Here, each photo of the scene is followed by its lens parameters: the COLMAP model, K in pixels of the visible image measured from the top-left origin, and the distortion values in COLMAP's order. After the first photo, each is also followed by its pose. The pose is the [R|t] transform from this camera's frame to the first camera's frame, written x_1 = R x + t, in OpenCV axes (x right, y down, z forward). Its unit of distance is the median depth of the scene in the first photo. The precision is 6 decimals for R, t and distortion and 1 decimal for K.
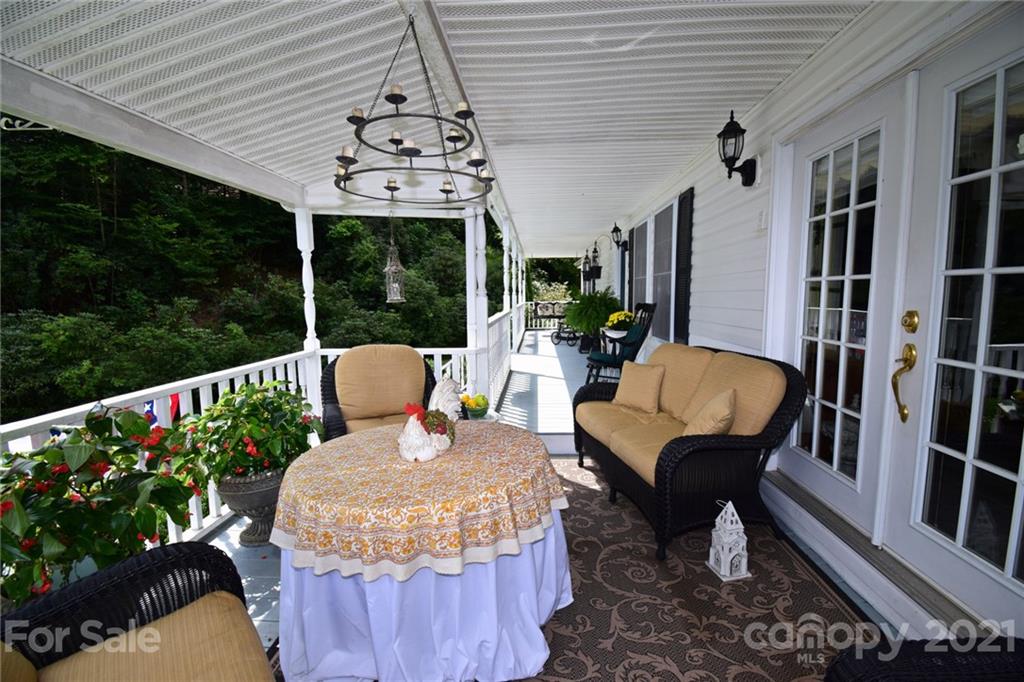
lens RADIAL K [[457.3, 0, 518.5], [0, 457.3, 339.1], [0, 0, 1]] dist [0.031249, -0.030157]
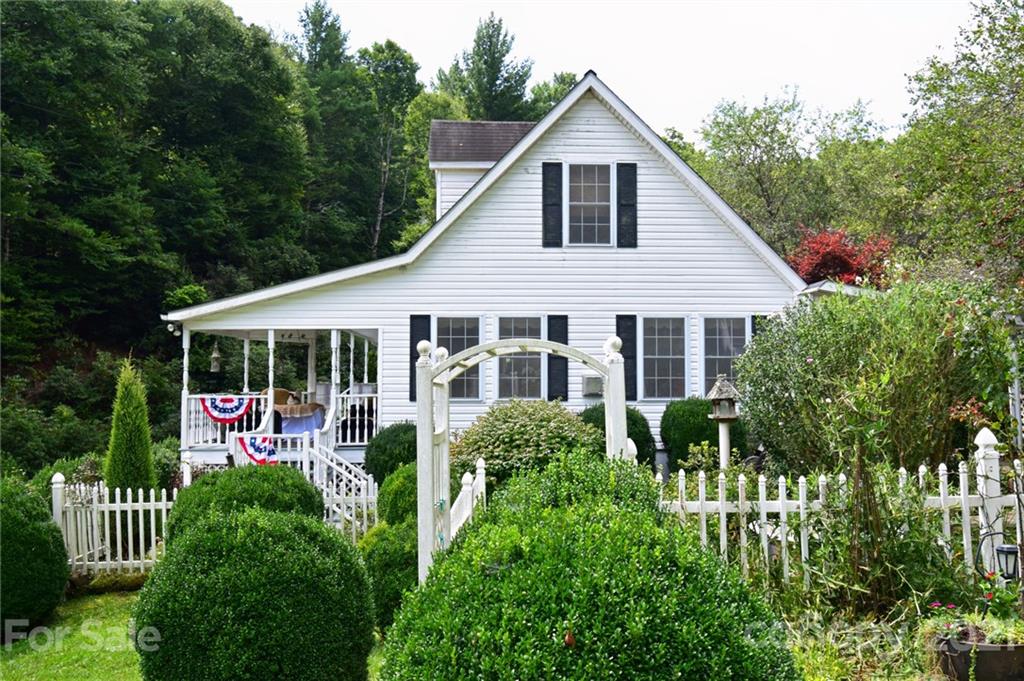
lens RADIAL K [[886.9, 0, 512.0], [0, 886.9, 340.5], [0, 0, 1]] dist [0.005833, -0.000607]
pose [[0.996865, 0.018302, 0.076971, 0.099033], [-0.006318, 0.988183, -0.153146, 0.089186], [-0.078864, 0.152180, 0.985201, -0.694889]]
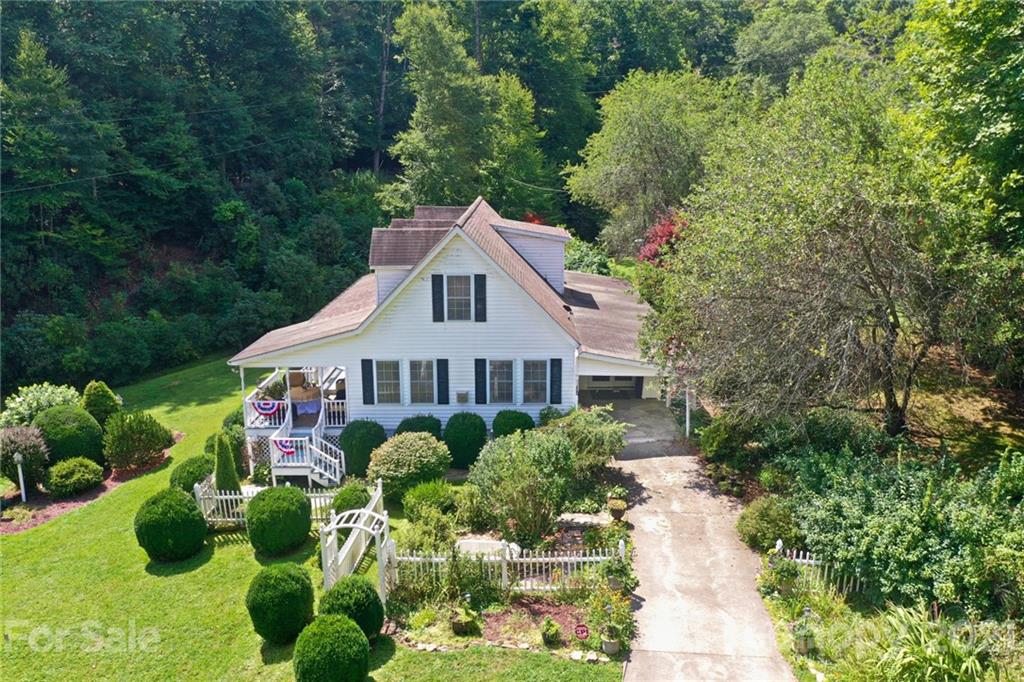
lens RADIAL K [[869.8, 0, 512.0], [0, 869.8, 341.0], [0, 0, 1]] dist [-0.014997, 0.067221]
pose [[0.999312, -0.000262, 0.037078, 0.246040], [-0.004538, 0.991596, 0.129296, -0.233882], [-0.036800, -0.129375, 0.990913, -1.257788]]
